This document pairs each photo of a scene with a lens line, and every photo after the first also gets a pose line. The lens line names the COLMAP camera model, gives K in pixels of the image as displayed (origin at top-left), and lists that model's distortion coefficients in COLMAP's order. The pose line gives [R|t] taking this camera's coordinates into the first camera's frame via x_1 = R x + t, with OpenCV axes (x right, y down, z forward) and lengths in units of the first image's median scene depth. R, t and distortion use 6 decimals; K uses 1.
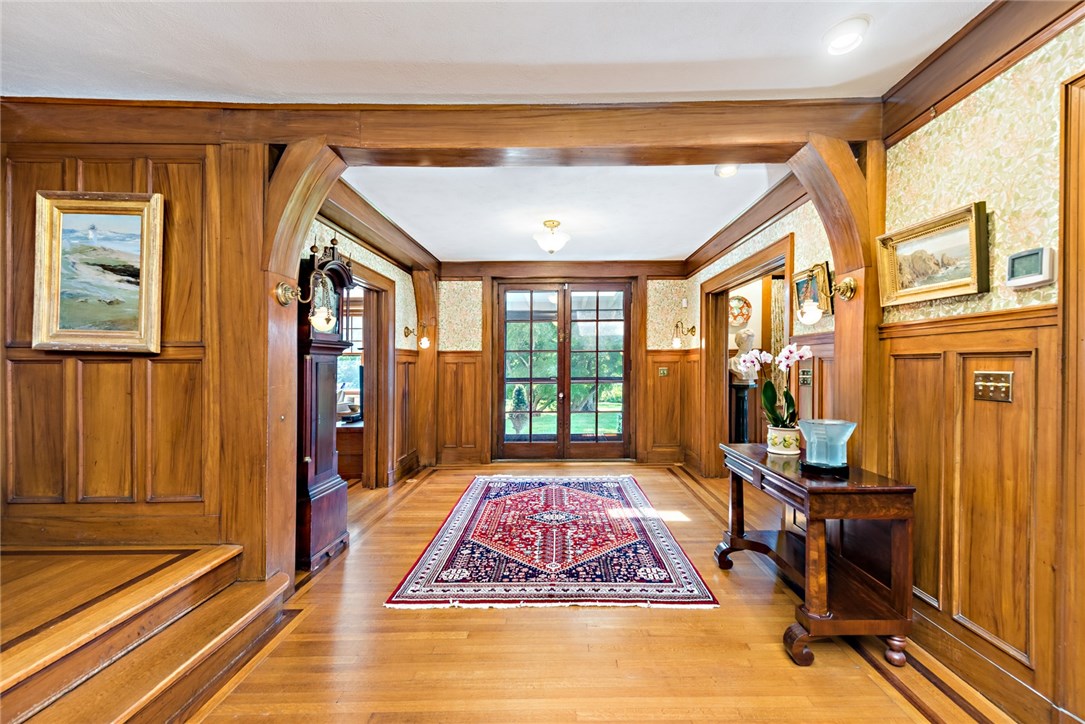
lens RADIAL K [[471.8, 0, 571.6], [0, 471.8, 366.3], [0, 0, 1]] dist [0.014423, -0.000386]
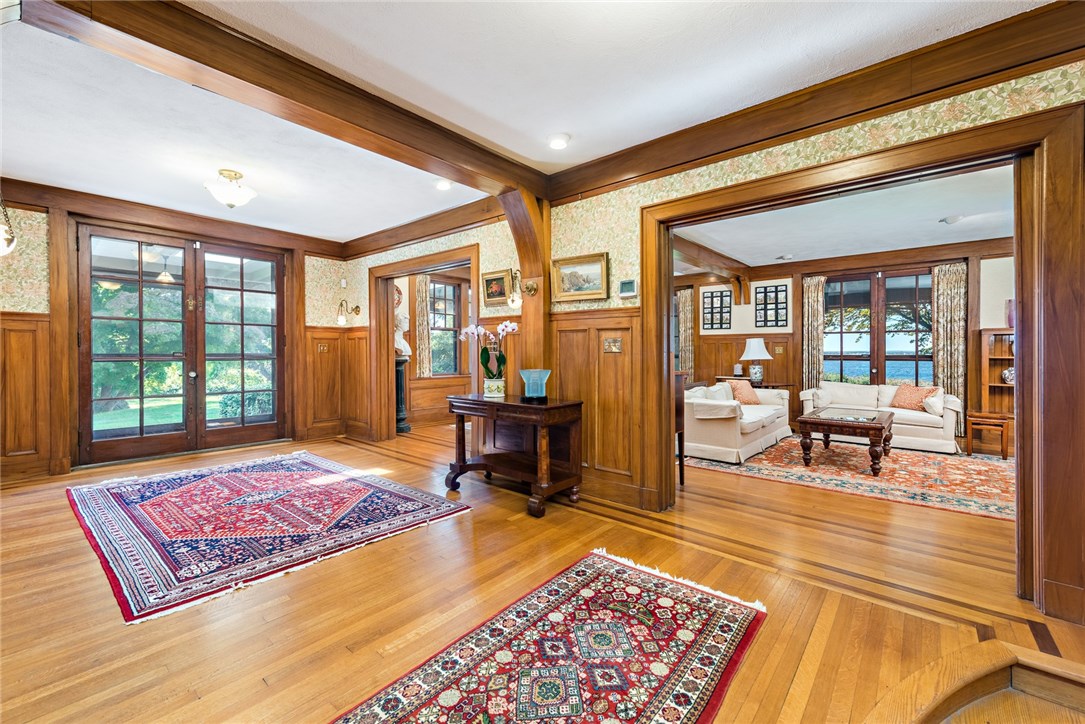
lens RADIAL K [[437.9, 0, 565.2], [0, 437.9, 352.2], [0, 0, 1]] dist [0.009374, -0.000248]
pose [[0.633818, 0.007060, 0.773450, -0.395056], [-0.002018, 0.999970, -0.007473, 0.050249], [-0.773479, 0.003176, 0.633813, -0.006800]]
